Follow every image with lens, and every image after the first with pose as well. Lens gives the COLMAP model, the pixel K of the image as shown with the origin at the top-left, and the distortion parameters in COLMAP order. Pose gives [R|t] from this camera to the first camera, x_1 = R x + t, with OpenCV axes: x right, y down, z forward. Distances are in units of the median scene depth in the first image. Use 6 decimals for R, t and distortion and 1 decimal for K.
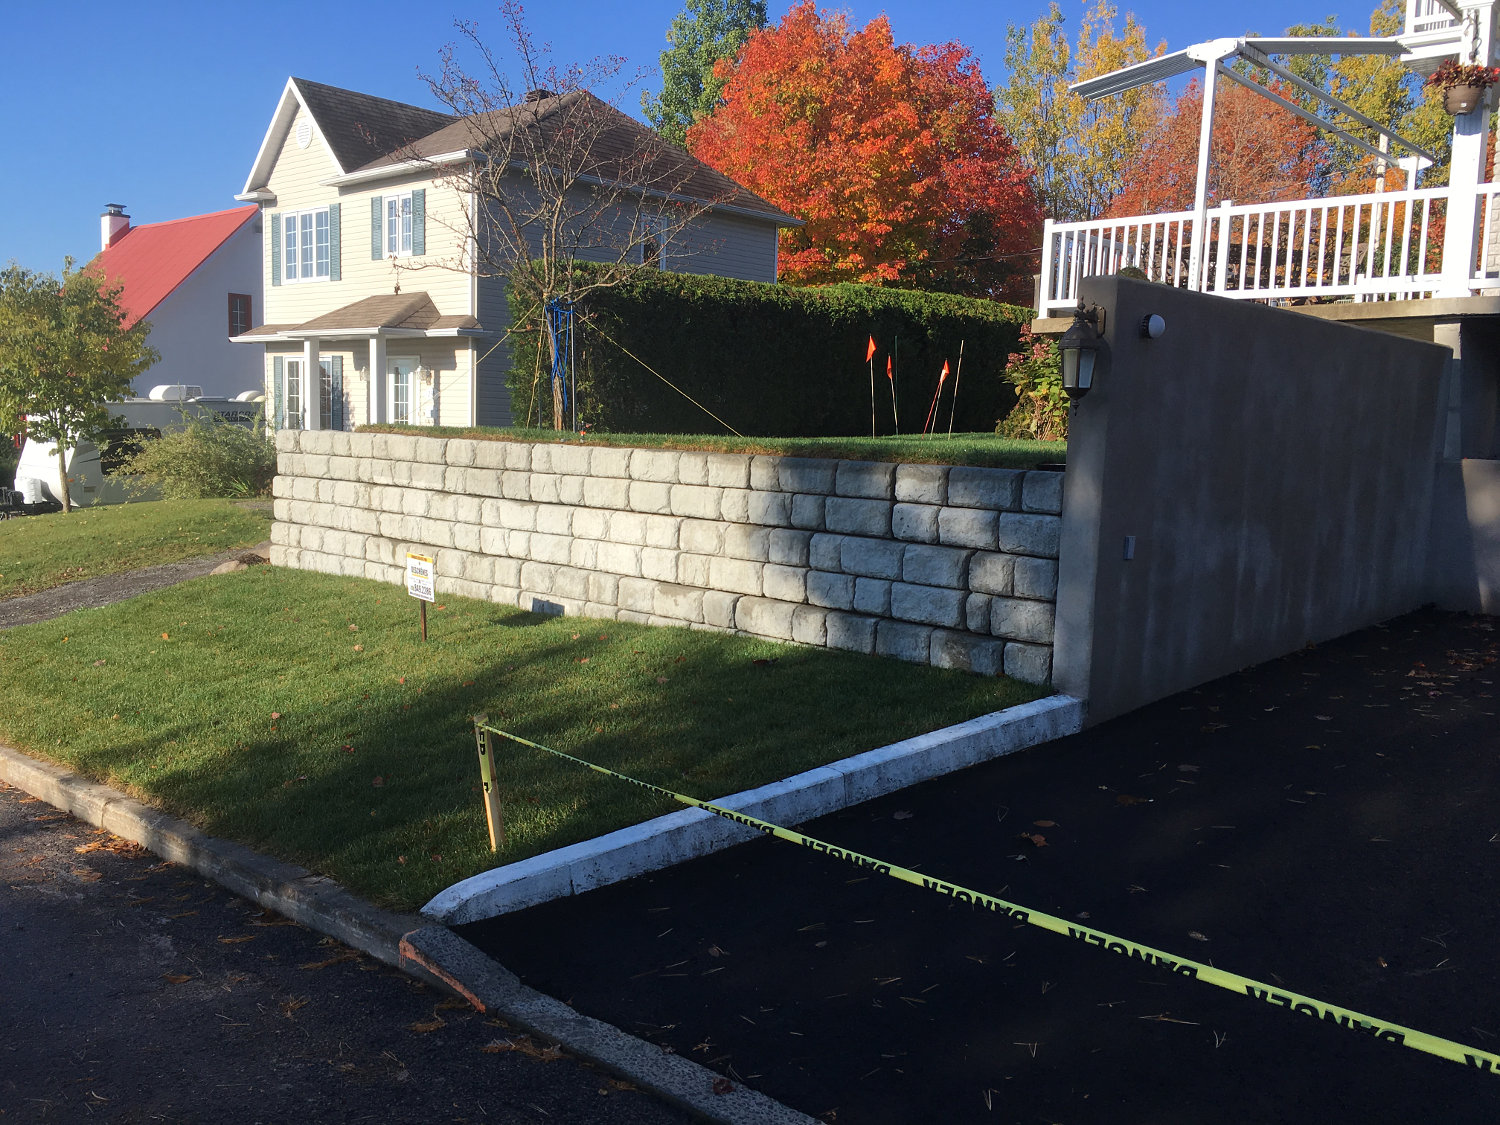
lens RADIAL K [[1257.1, 0, 750.0], [0, 1257.1, 562.5], [0, 0, 1]] dist [0.070196, -0.095671]
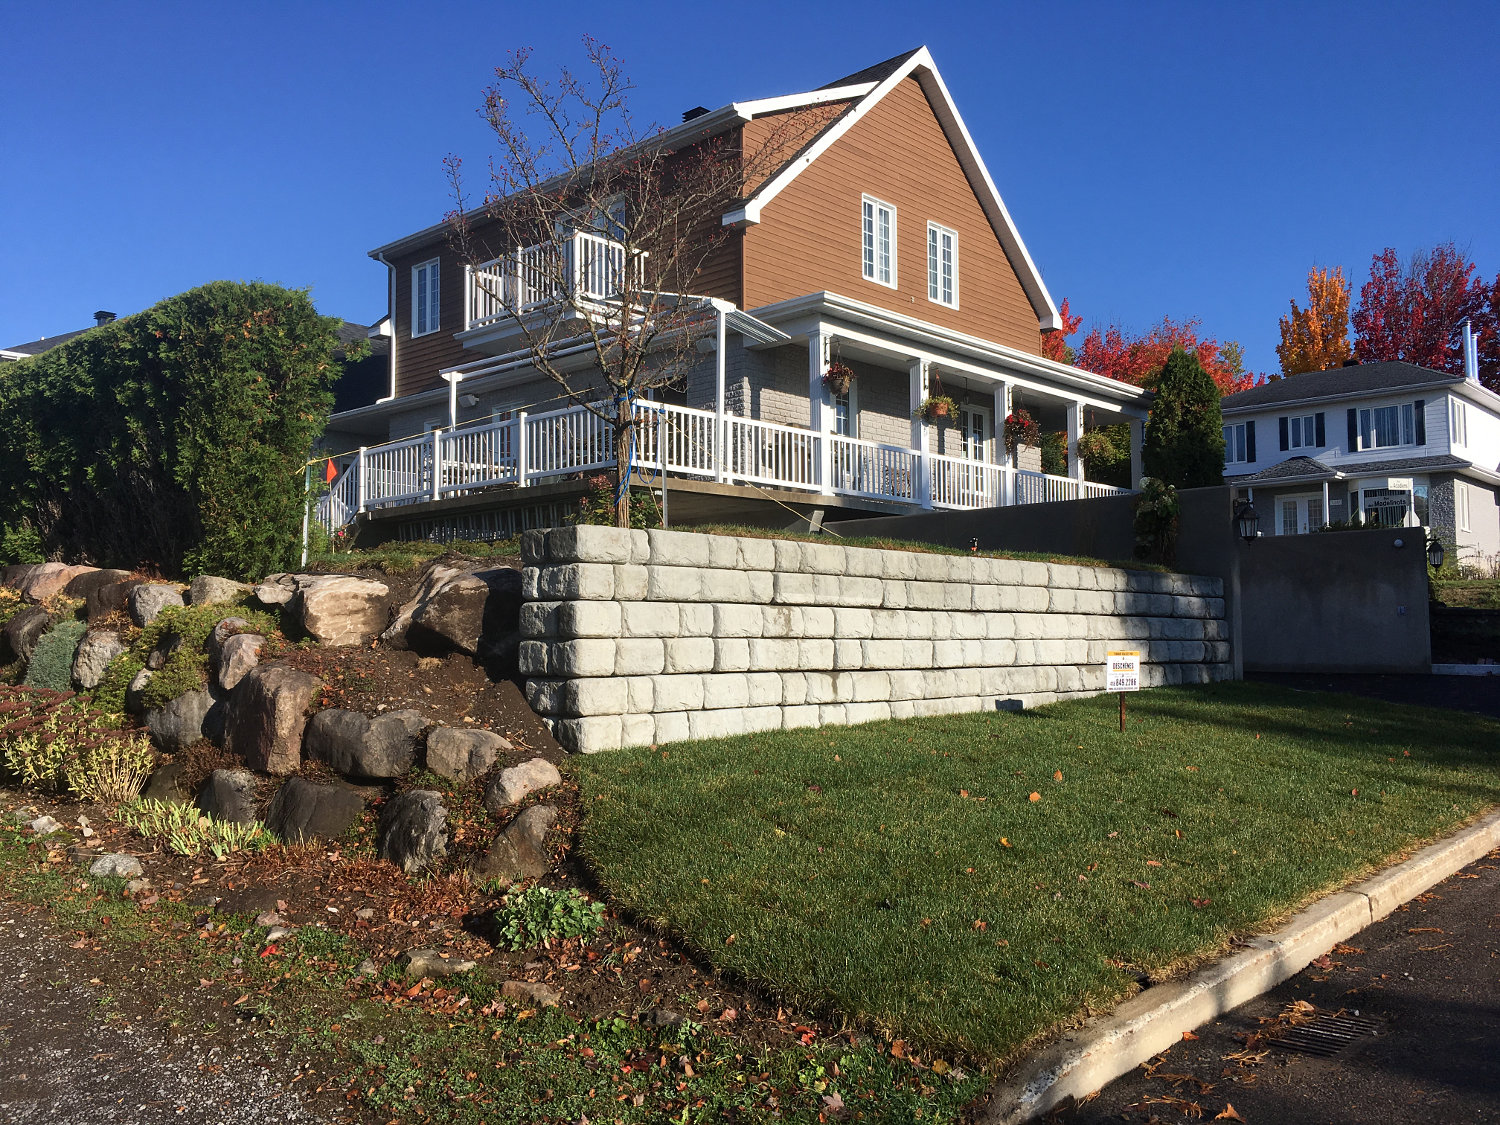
lens RADIAL K [[1257.1, 0, 750.0], [0, 1257.1, 562.5], [0, 0, 1]] dist [0.070196, -0.095671]
pose [[0.012617, 0.036149, 0.999267, -1.222209], [0.114008, 0.992777, -0.037354, -0.070222], [-0.993400, 0.114396, 0.008404, 1.159954]]
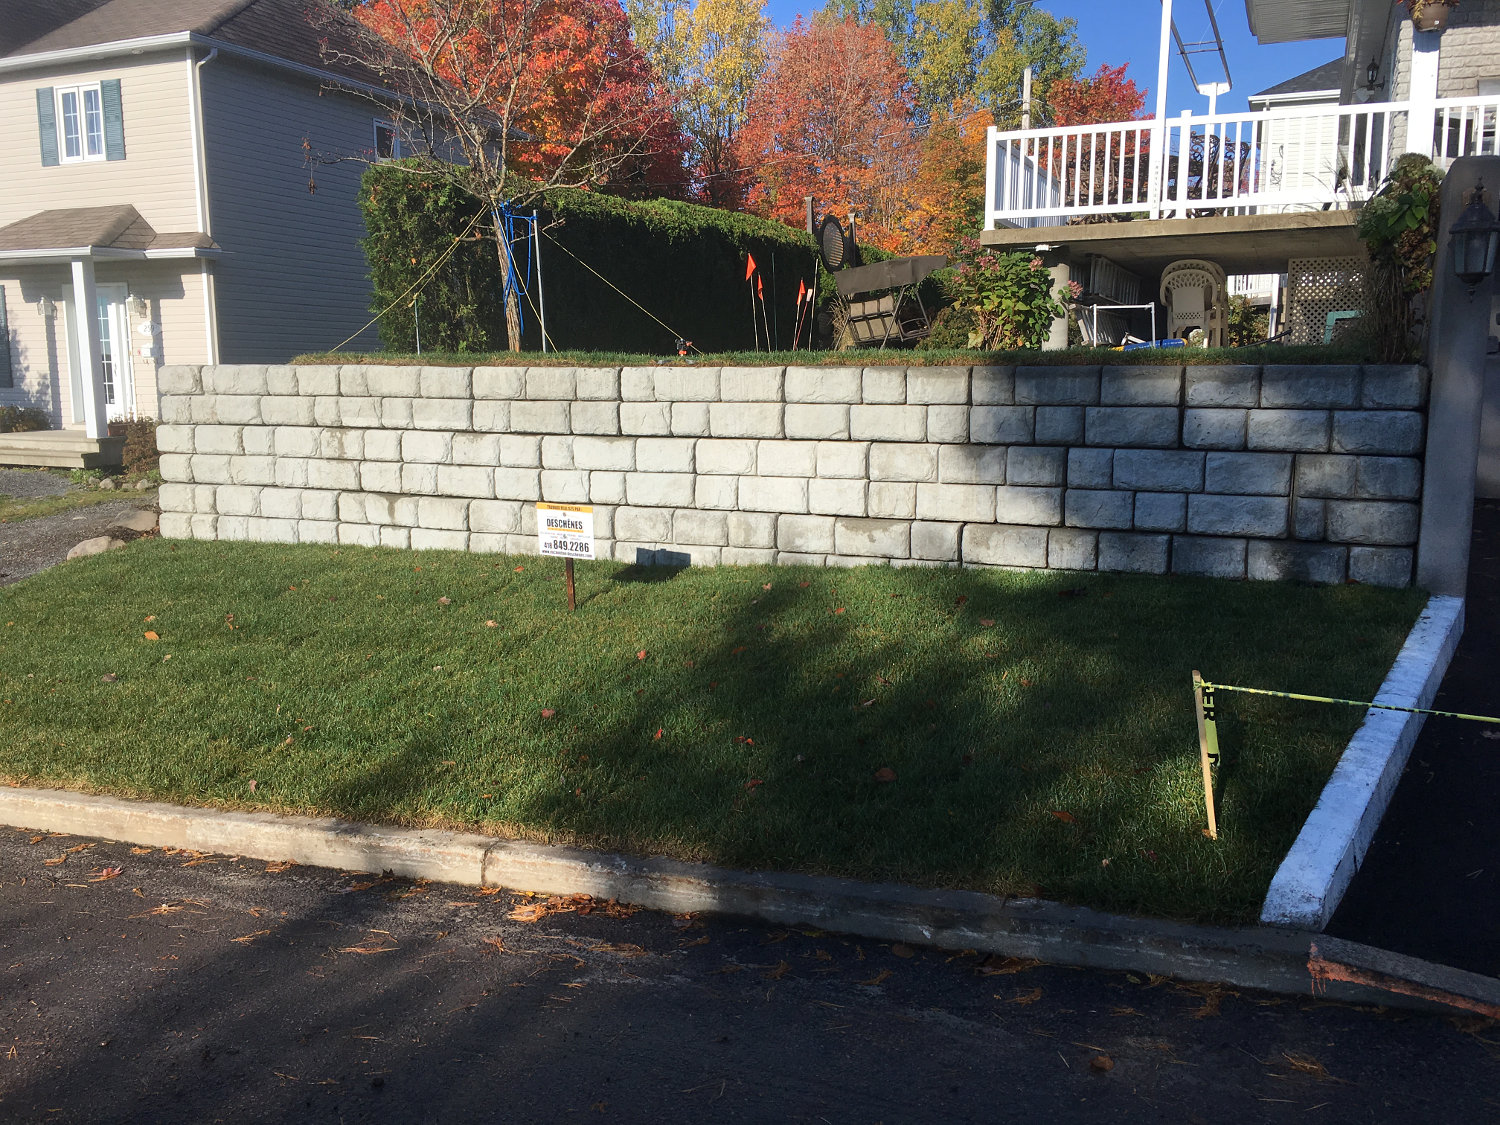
lens RADIAL K [[1257.1, 0, 750.0], [0, 1257.1, 562.5], [0, 0, 1]] dist [0.070196, -0.095671]
pose [[0.943182, -0.080335, 0.322420, -0.368501], [0.064663, 0.996159, 0.059047, -0.007799], [-0.325925, -0.034844, 0.944753, 0.163749]]
